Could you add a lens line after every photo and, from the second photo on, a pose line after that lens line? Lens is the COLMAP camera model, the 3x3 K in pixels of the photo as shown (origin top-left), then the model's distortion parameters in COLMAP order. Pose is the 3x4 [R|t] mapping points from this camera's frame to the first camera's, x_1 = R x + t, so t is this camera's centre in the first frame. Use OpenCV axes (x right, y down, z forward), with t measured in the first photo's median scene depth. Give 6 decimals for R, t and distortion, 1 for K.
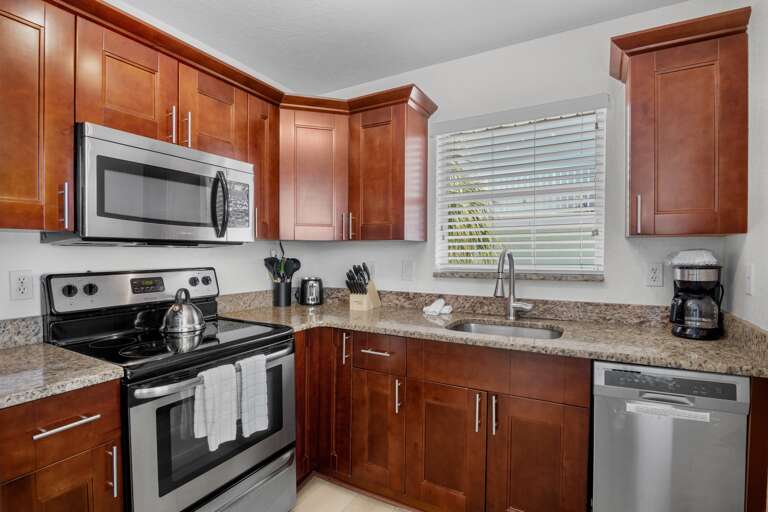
lens RADIAL K [[376.8, 0, 383.4], [0, 376.8, 258.8], [0, 0, 1]] dist [-0.026182, 0.002069]
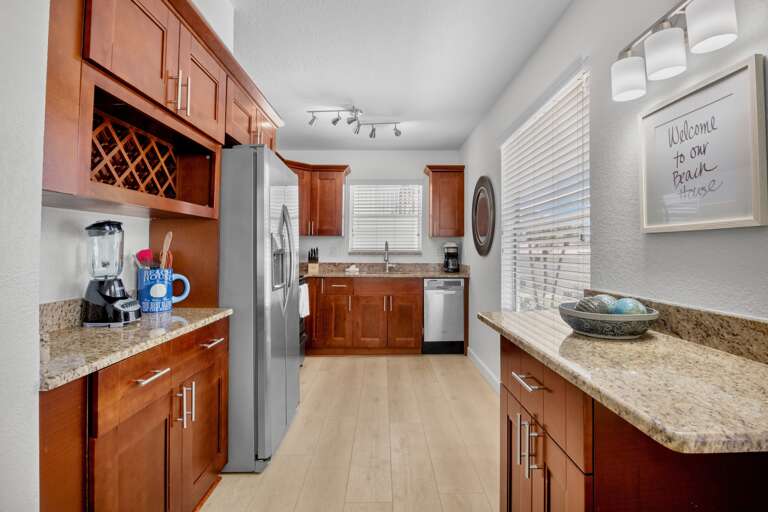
lens RADIAL K [[376.8, 0, 384.2], [0, 376.8, 248.7], [0, 0, 1]] dist [-0.026182, 0.002069]
pose [[0.869014, 0.004844, 0.494763, -0.887940], [0.003282, 0.999874, -0.015554, 0.061324], [-0.494776, 0.015140, 0.868889, -1.082150]]
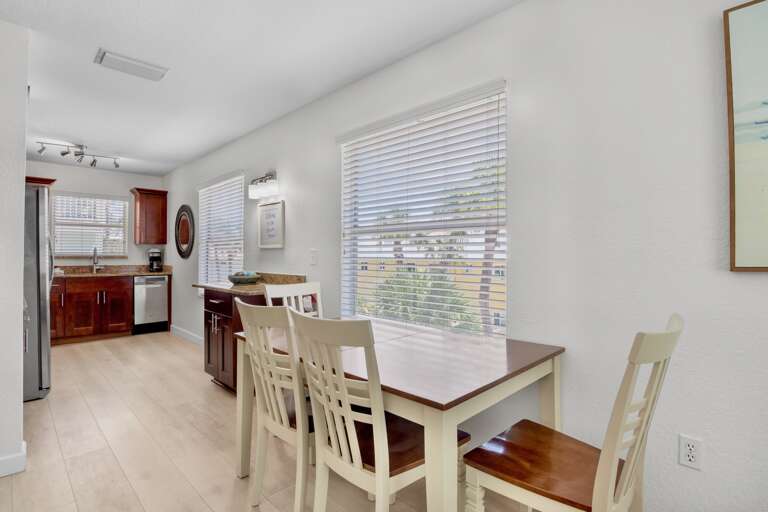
lens RADIAL K [[376.8, 0, 378.2], [0, 376.8, 253.8], [0, 0, 1]] dist [-0.026182, 0.002069]
pose [[0.270032, 0.005668, 0.962835, -1.840199], [0.009537, 0.999918, -0.008561, 0.072856], [-0.962804, 0.011494, 0.269956, -1.848491]]
